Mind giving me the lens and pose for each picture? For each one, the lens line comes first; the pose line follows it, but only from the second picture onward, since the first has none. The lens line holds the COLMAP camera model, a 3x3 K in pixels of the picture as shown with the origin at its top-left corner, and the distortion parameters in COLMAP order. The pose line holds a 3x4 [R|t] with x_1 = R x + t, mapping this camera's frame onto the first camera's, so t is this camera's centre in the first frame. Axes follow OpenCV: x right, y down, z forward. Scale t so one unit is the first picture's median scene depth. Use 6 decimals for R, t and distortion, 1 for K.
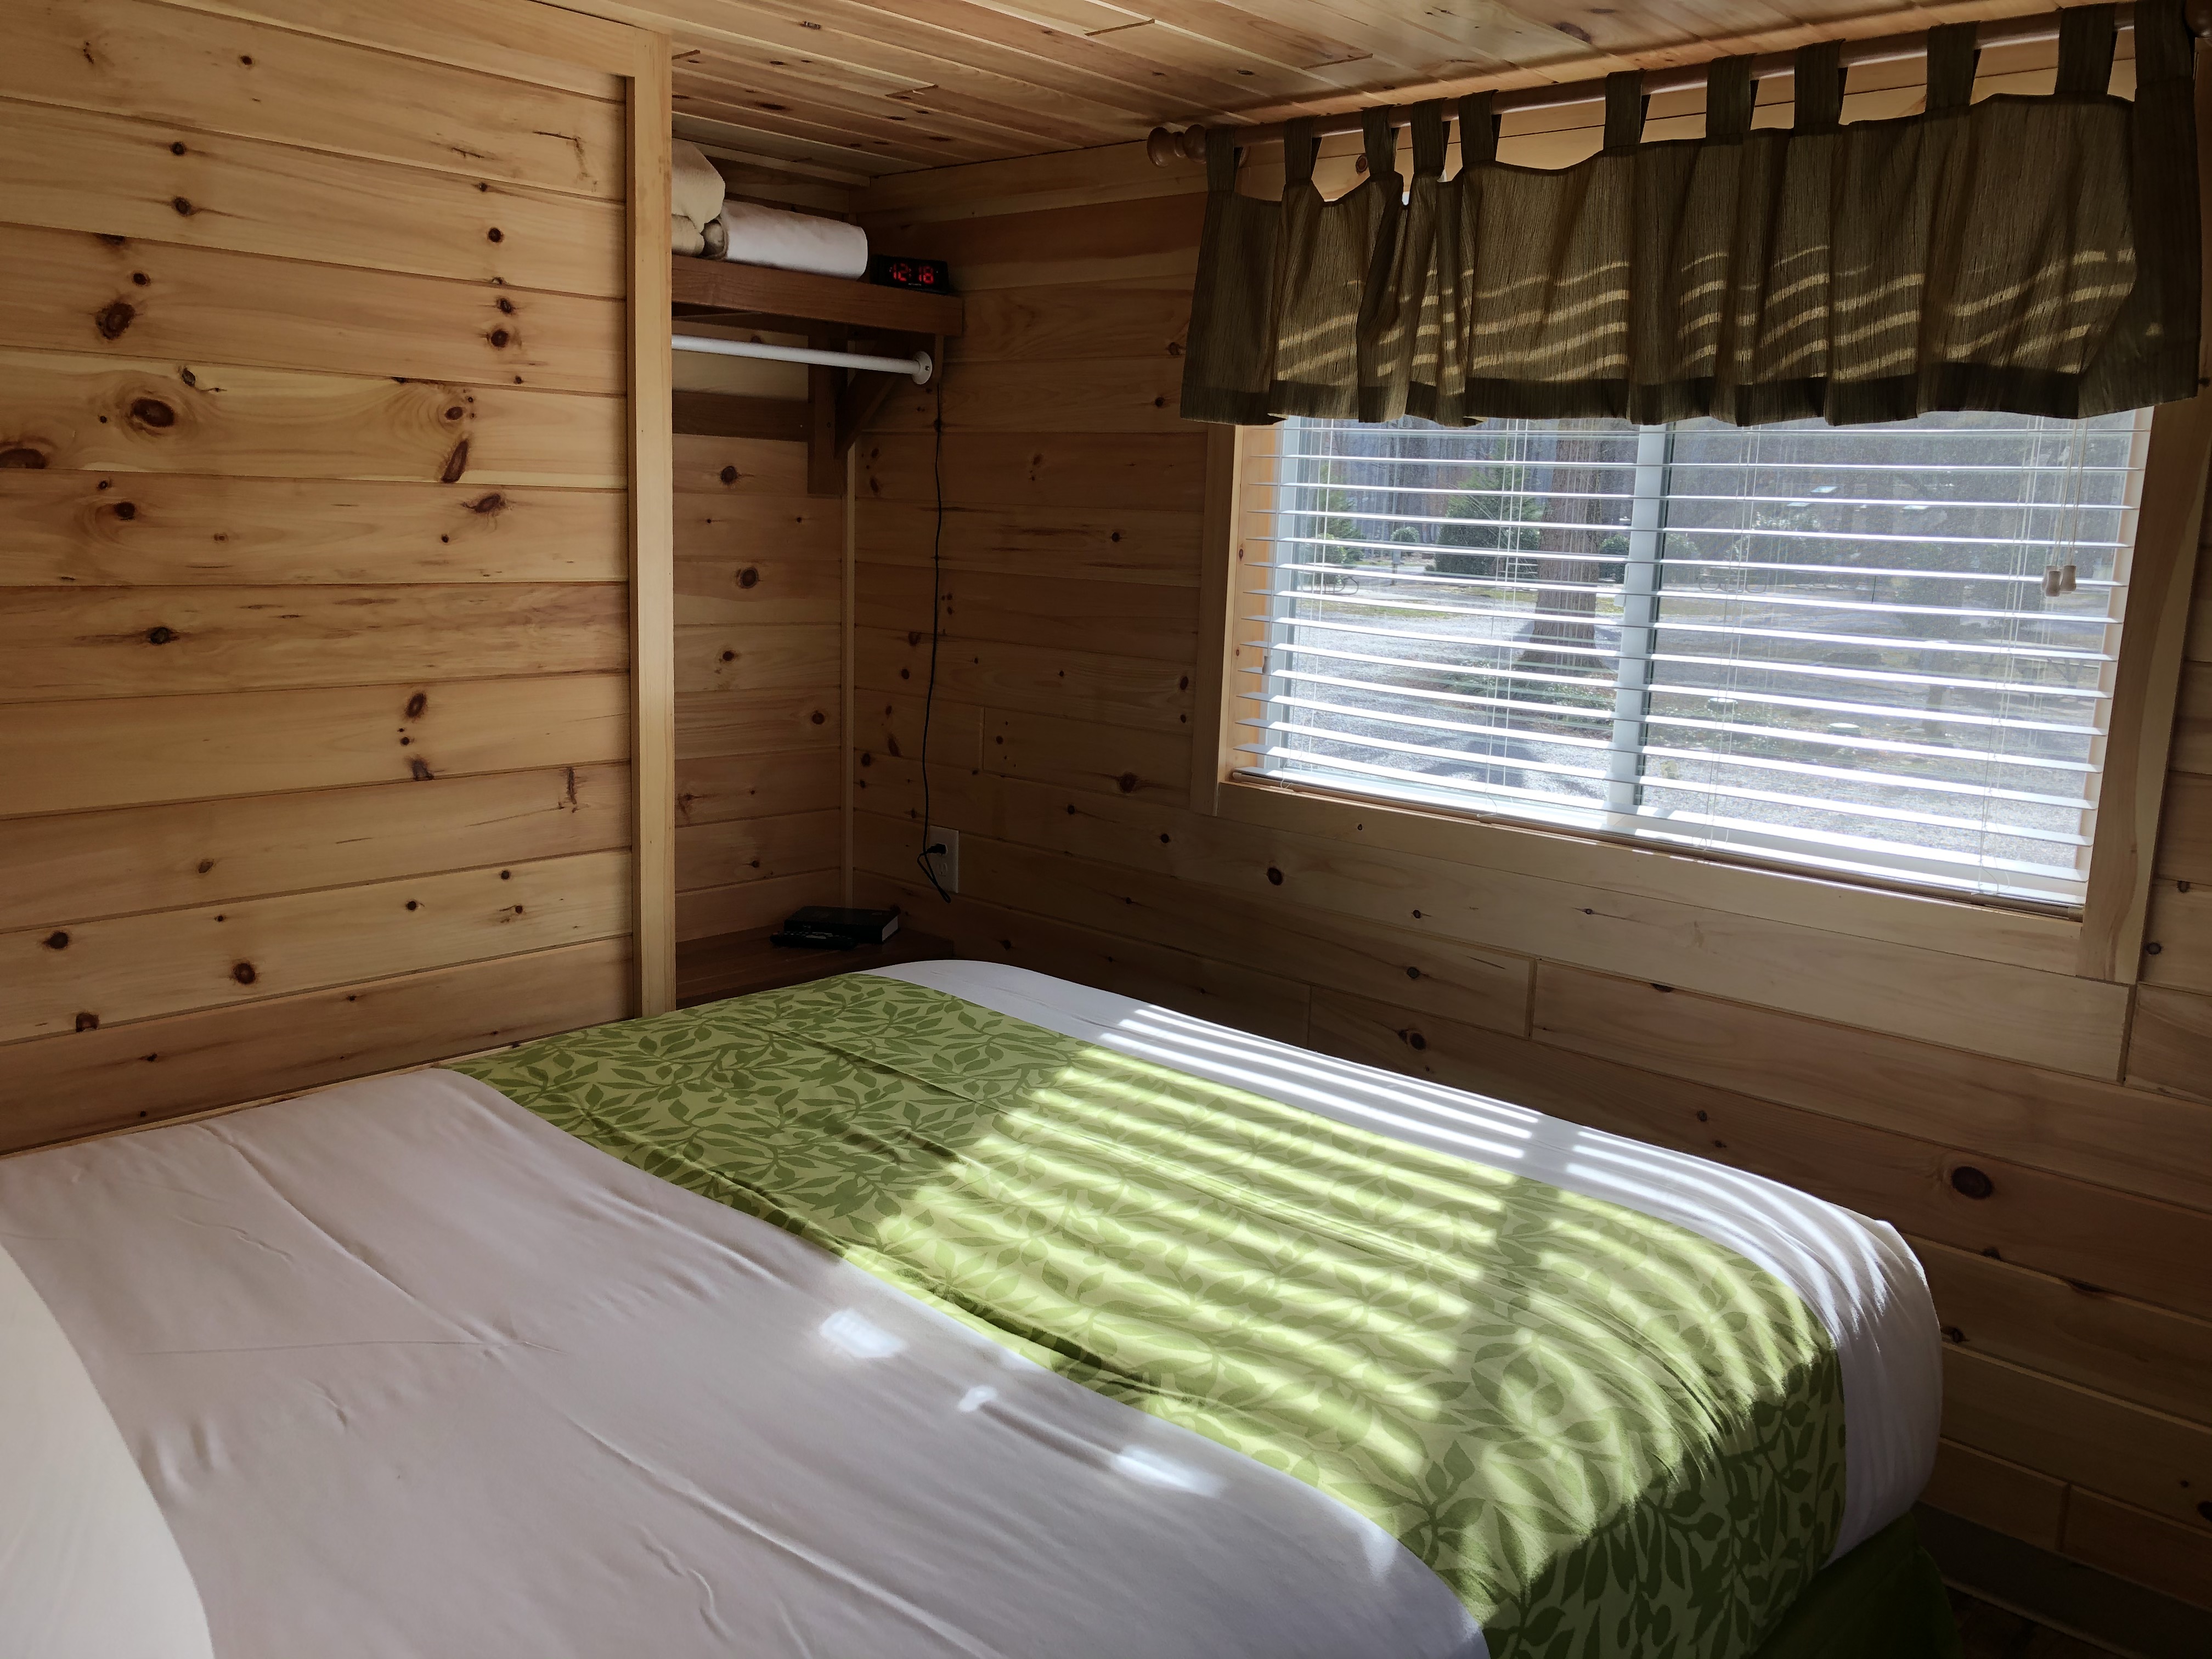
lens RADIAL K [[1783.3, 0, 1108.9], [0, 1783.3, 834.7], [0, 0, 1]] dist [0.032226, -0.030841]
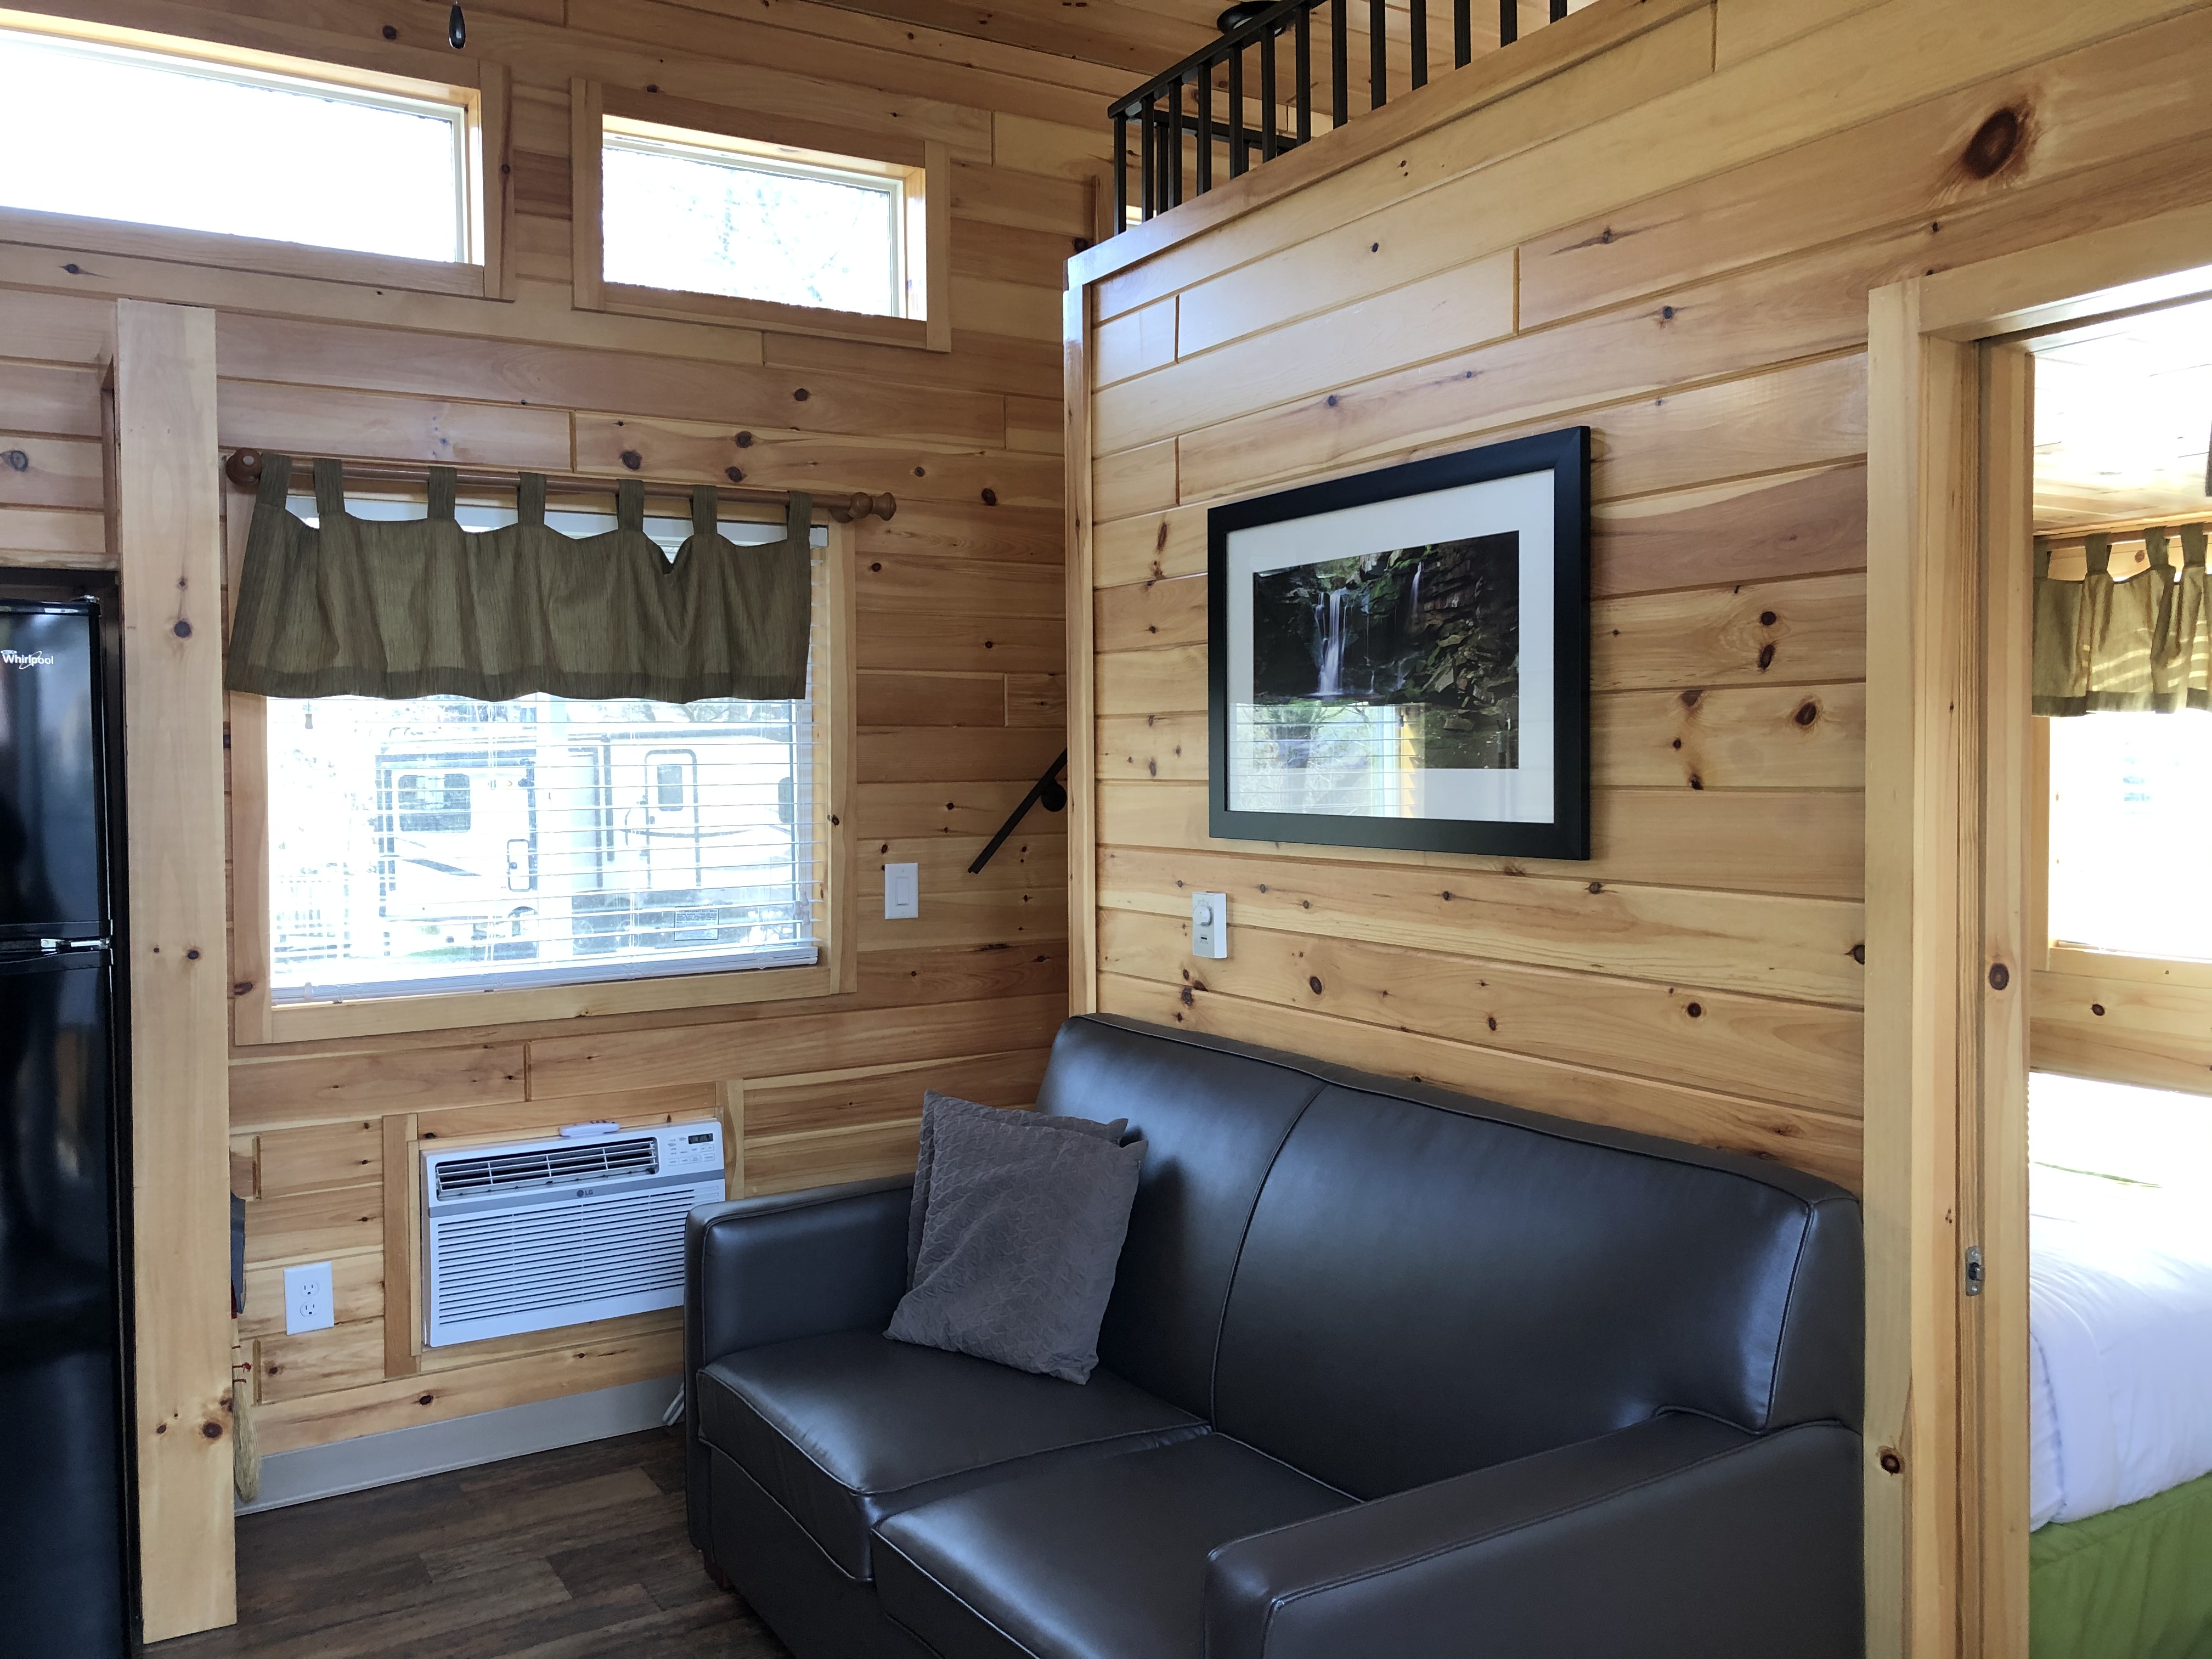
lens RADIAL K [[1783.3, 0, 1112.7], [0, 1783.3, 829.6], [0, 0, 1]] dist [0.032226, -0.030841]
pose [[0.951477, -0.031275, -0.306126, -0.256067], [-0.015863, 0.988514, -0.150296, 0.127455], [0.307310, 0.147859, 0.940052, -0.779253]]
